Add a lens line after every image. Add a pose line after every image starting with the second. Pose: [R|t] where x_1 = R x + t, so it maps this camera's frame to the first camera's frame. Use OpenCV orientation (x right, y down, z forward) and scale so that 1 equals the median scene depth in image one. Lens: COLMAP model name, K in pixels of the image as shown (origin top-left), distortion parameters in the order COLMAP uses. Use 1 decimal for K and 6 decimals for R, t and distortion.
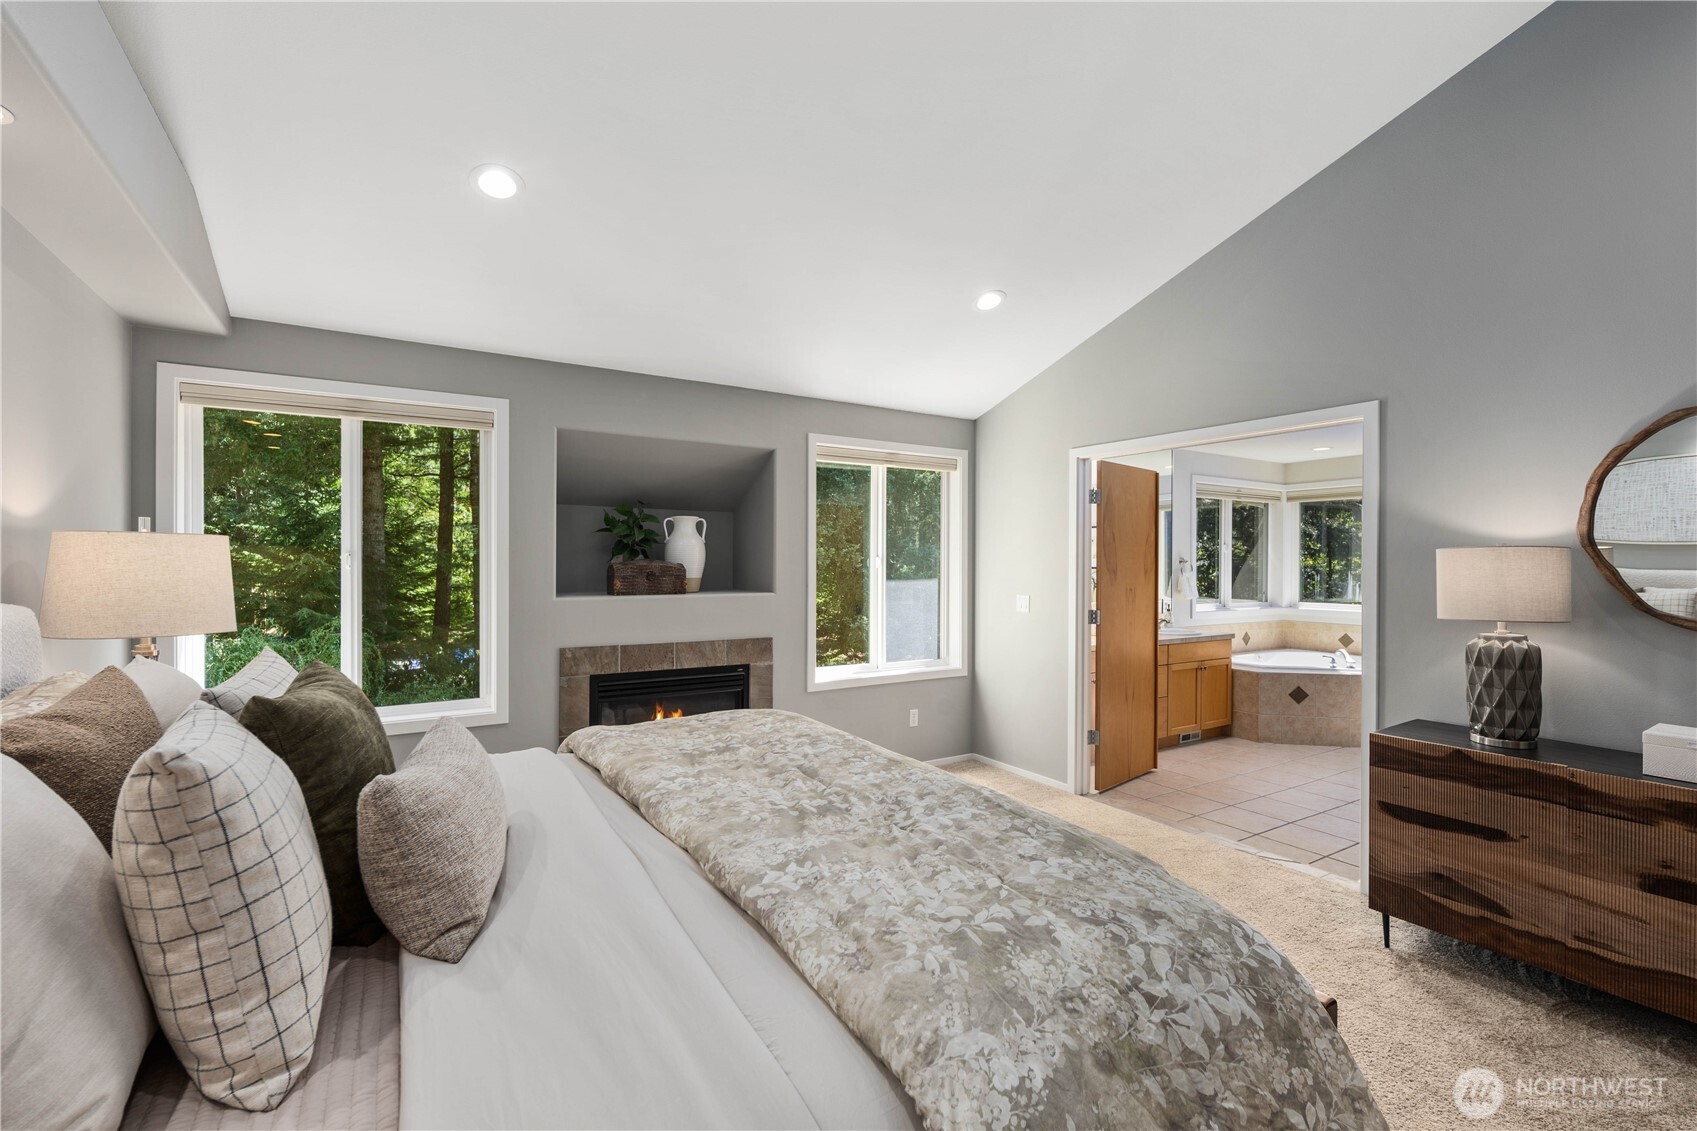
lens RADIAL K [[746.5, 0, 851.9], [0, 746.5, 563.9], [0, 0, 1]] dist [0.003300, -0.001329]
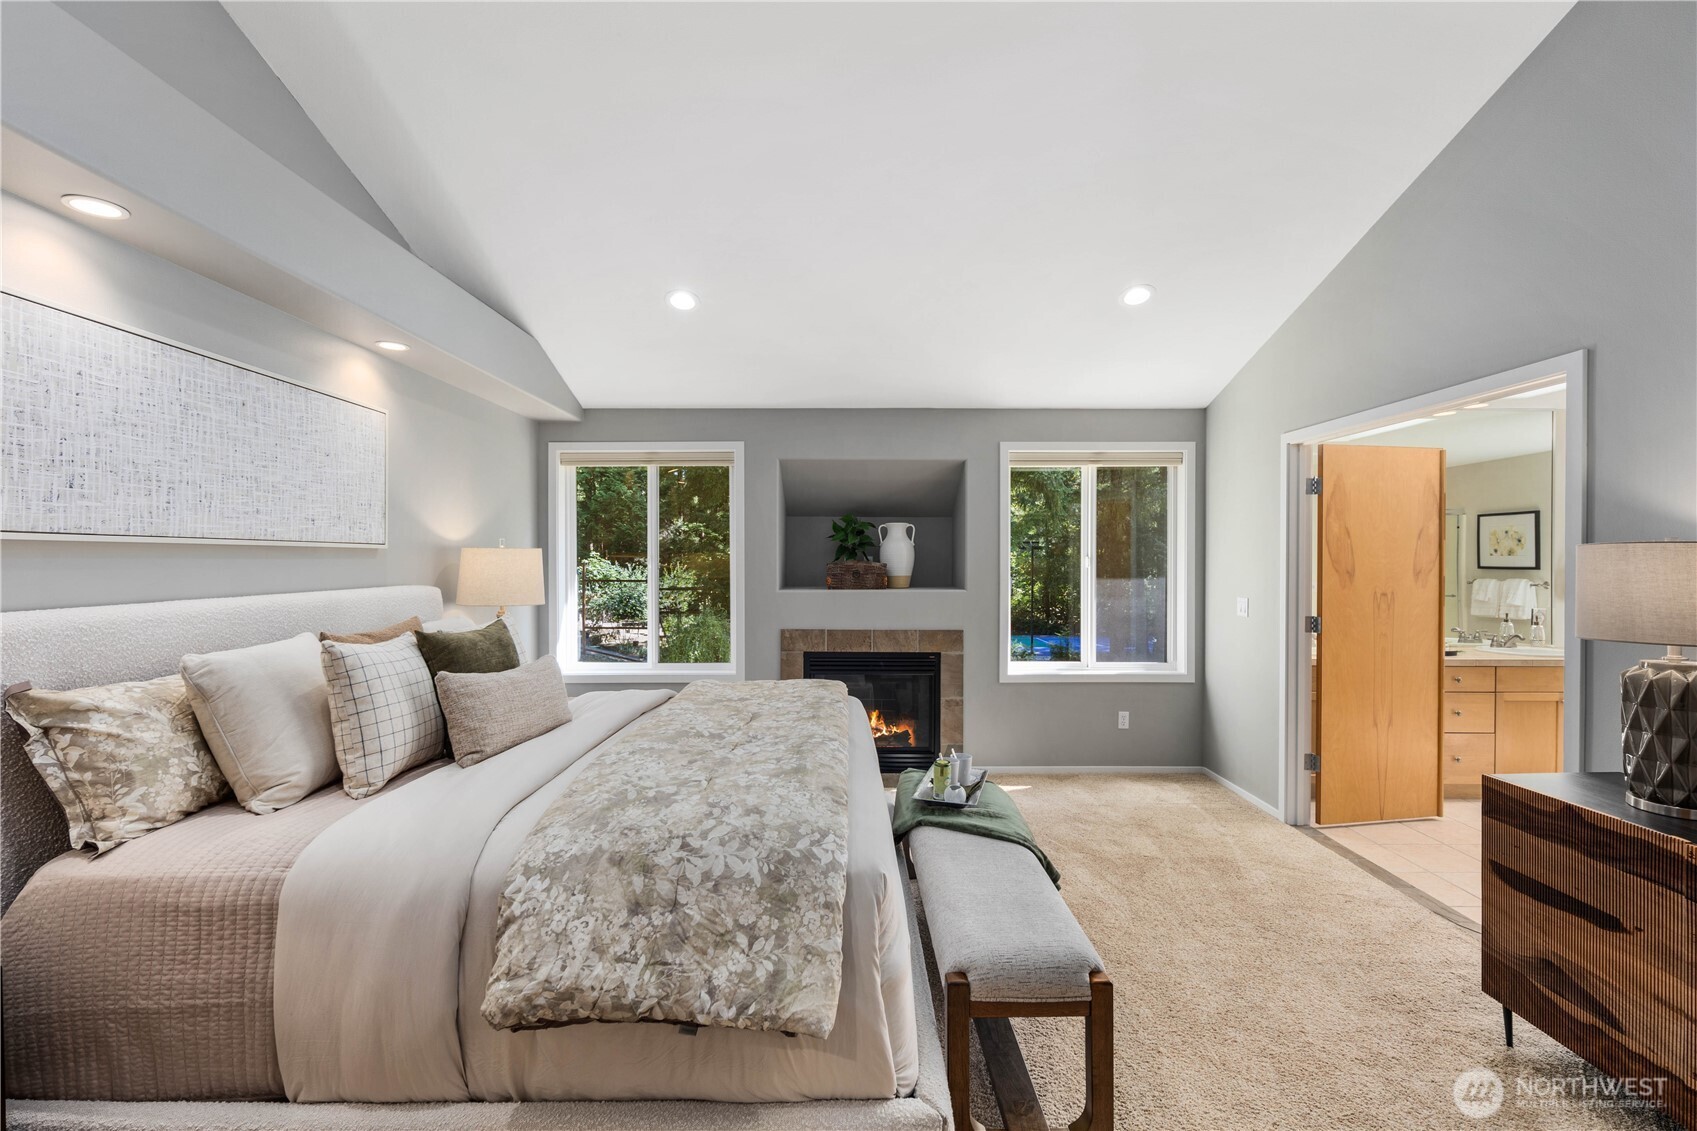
lens RADIAL K [[746.5, 0, 842.2], [0, 746.5, 565.5], [0, 0, 1]] dist [0.003300, -0.001329]
pose [[0.845537, 0.001106, -0.533916, 0.482826], [0.001483, 0.999989, 0.004421, -0.004091], [0.533915, -0.004530, 0.845526, -0.047109]]
